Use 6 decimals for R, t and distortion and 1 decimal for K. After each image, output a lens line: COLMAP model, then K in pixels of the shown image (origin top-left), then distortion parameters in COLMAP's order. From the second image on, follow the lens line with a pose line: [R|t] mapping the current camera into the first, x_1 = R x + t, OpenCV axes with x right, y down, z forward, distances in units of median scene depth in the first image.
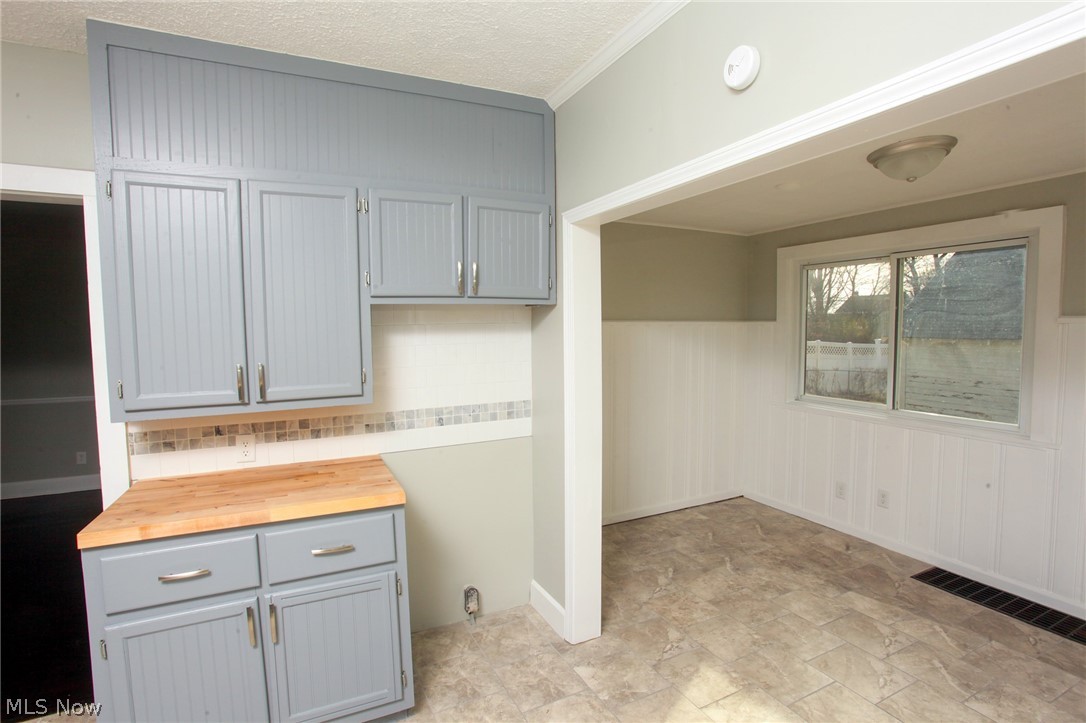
lens RADIAL K [[528.1, 0, 543.0], [0, 528.1, 361.5], [0, 0, 1]] dist [-0.059082, 0.023388]
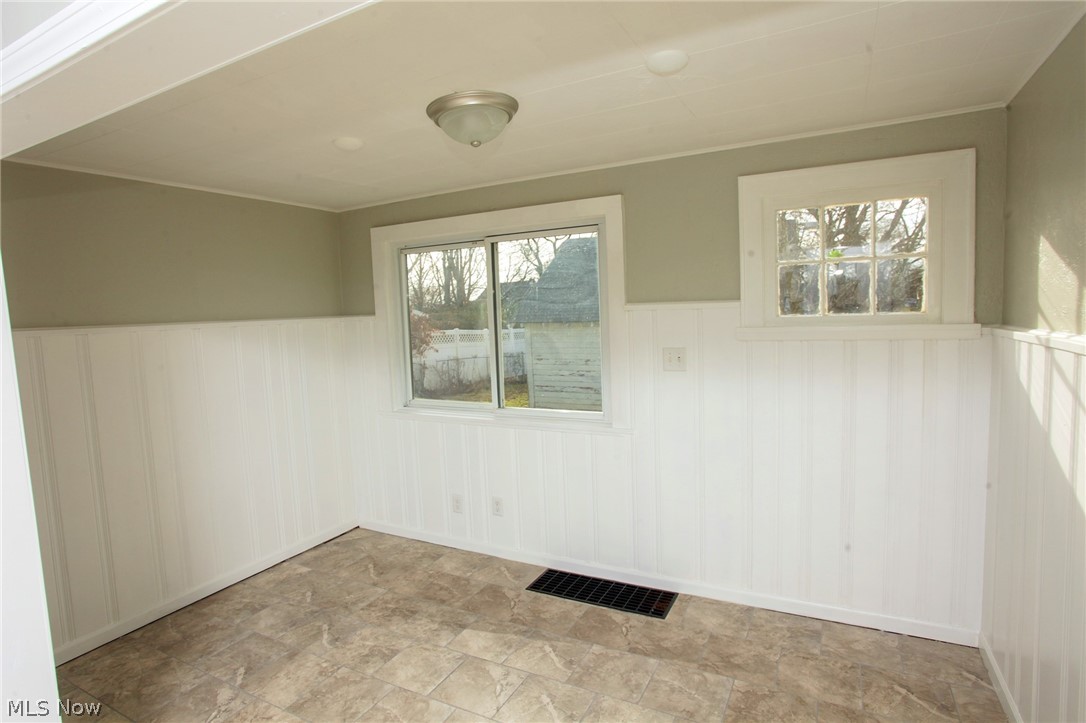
lens RADIAL K [[574.4, 0, 543.0], [0, 574.4, 361.5], [0, 0, 1]] dist [-0.070784, 0.032983]
pose [[0.810871, -0.076352, 0.580222, 0.169628], [0.070089, 0.996987, 0.033244, -0.019267], [-0.581012, 0.013710, 0.813779, 0.134806]]
